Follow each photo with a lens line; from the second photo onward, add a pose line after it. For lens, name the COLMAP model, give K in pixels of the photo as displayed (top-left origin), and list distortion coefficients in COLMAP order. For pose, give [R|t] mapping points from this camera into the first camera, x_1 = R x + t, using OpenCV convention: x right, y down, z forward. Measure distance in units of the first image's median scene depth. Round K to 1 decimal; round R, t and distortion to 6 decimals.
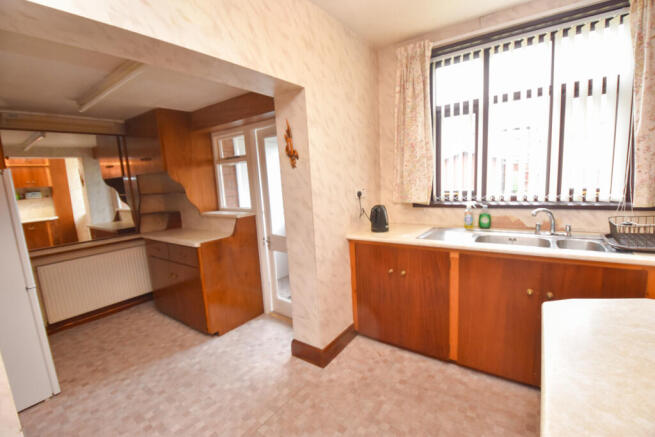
lens RADIAL K [[299.1, 0, 329.2], [0, 299.1, 219.9], [0, 0, 1]] dist [-0.029175, -0.001572]
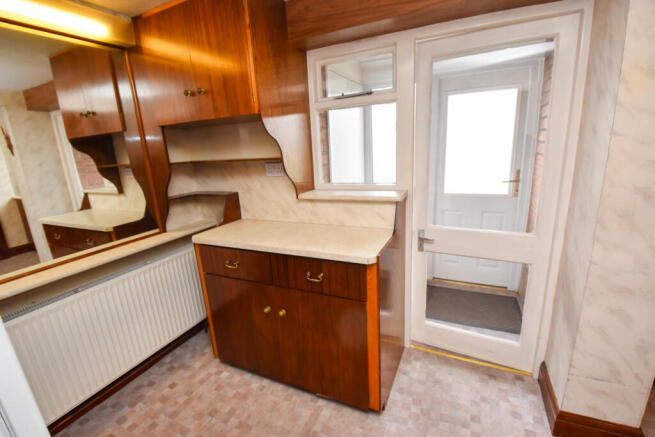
lens RADIAL K [[299.1, 0, 329.2], [0, 299.1, 219.9], [0, 0, 1]] dist [-0.029175, -0.001572]
pose [[0.981377, -0.043128, 0.187186, -0.477848], [0.025645, 0.995163, 0.094833, -0.026902], [-0.190370, -0.088266, 0.977736, 0.413761]]
